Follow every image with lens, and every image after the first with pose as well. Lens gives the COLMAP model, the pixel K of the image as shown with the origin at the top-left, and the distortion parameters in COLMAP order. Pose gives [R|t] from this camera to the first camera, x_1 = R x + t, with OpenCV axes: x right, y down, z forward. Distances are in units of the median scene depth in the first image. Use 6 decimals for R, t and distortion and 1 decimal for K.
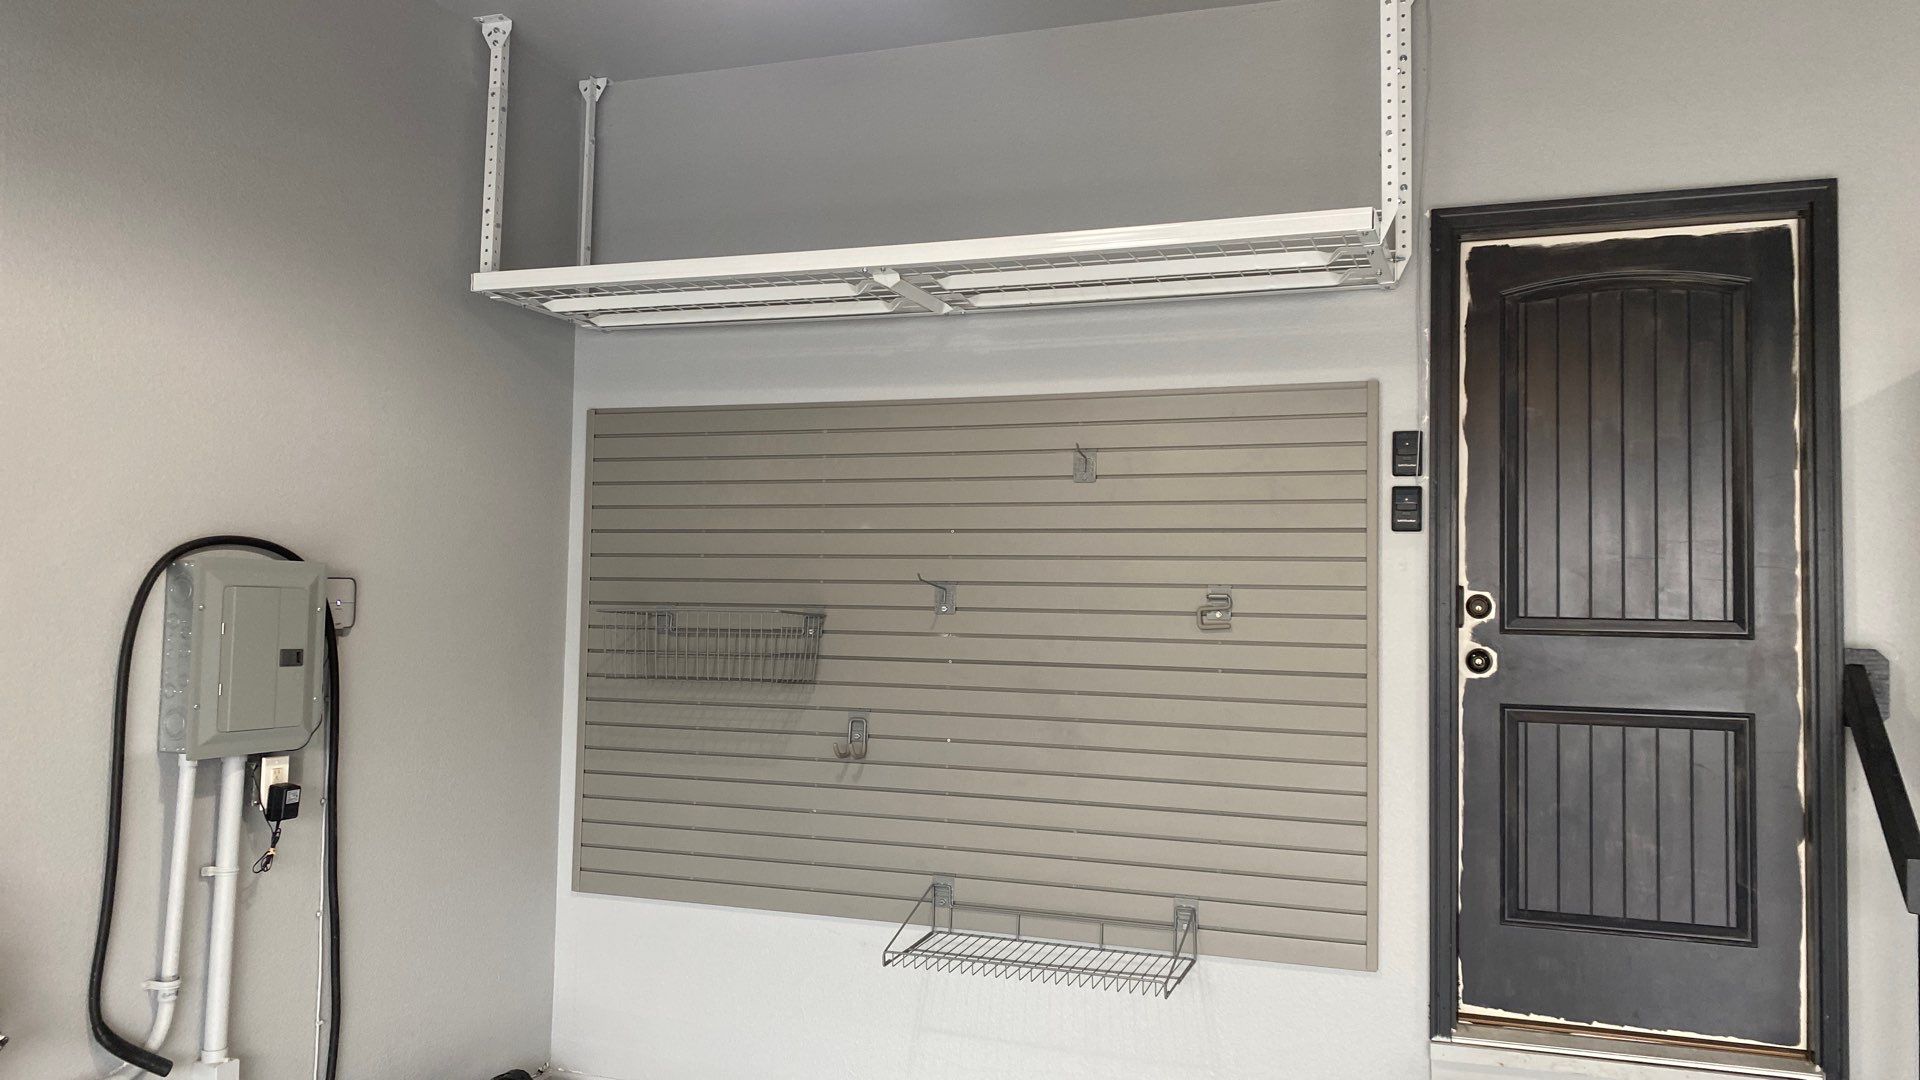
lens RADIAL K [[1473.4, 0, 960.0], [0, 1473.4, 540.0], [0, 0, 1]] dist [0.046661, -0.109254]
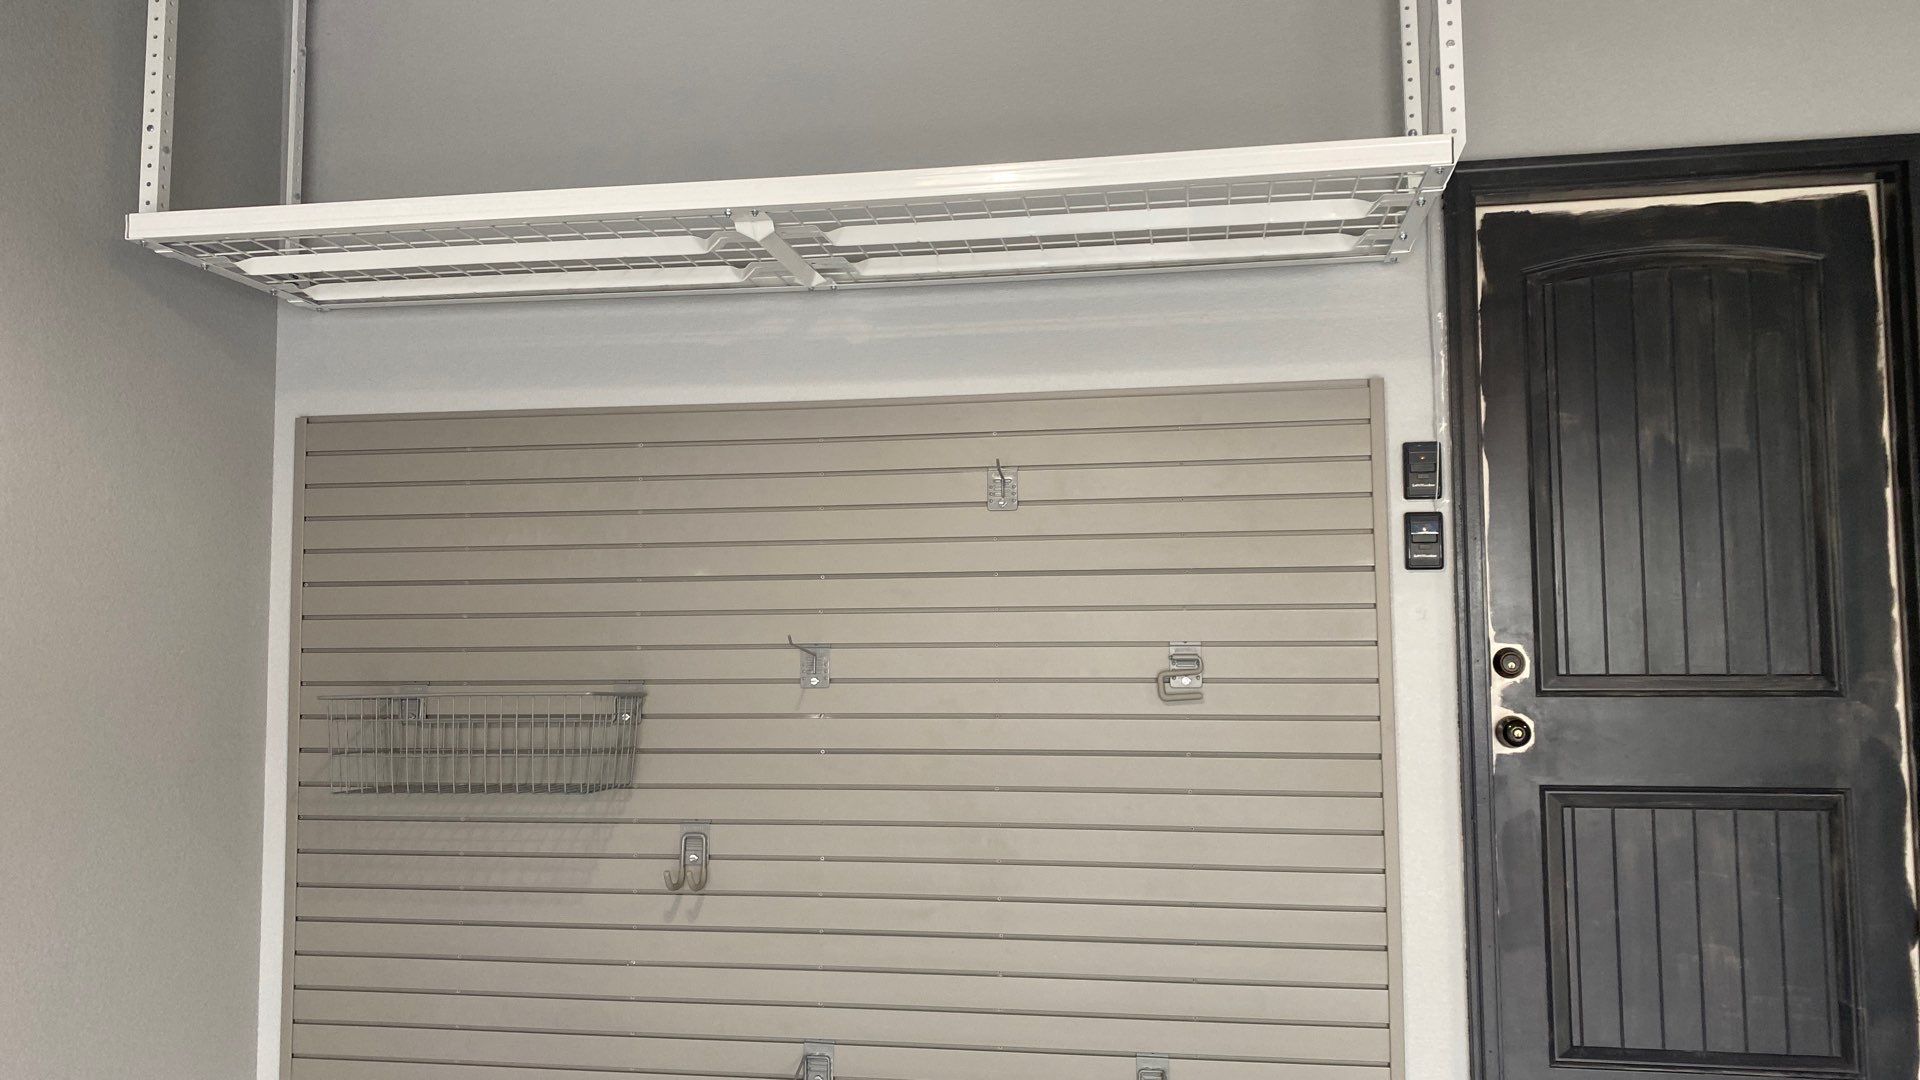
lens RADIAL K [[1518.0, 0, 960.0], [0, 1518.0, 540.0], [0, 0, 1]] dist [0.005041, 0.002315]
pose [[0.981381, -0.010465, 0.191785, -0.092706], [0.015631, 0.999554, -0.025443, -0.004737], [-0.191433, 0.027967, 0.981107, 0.252487]]
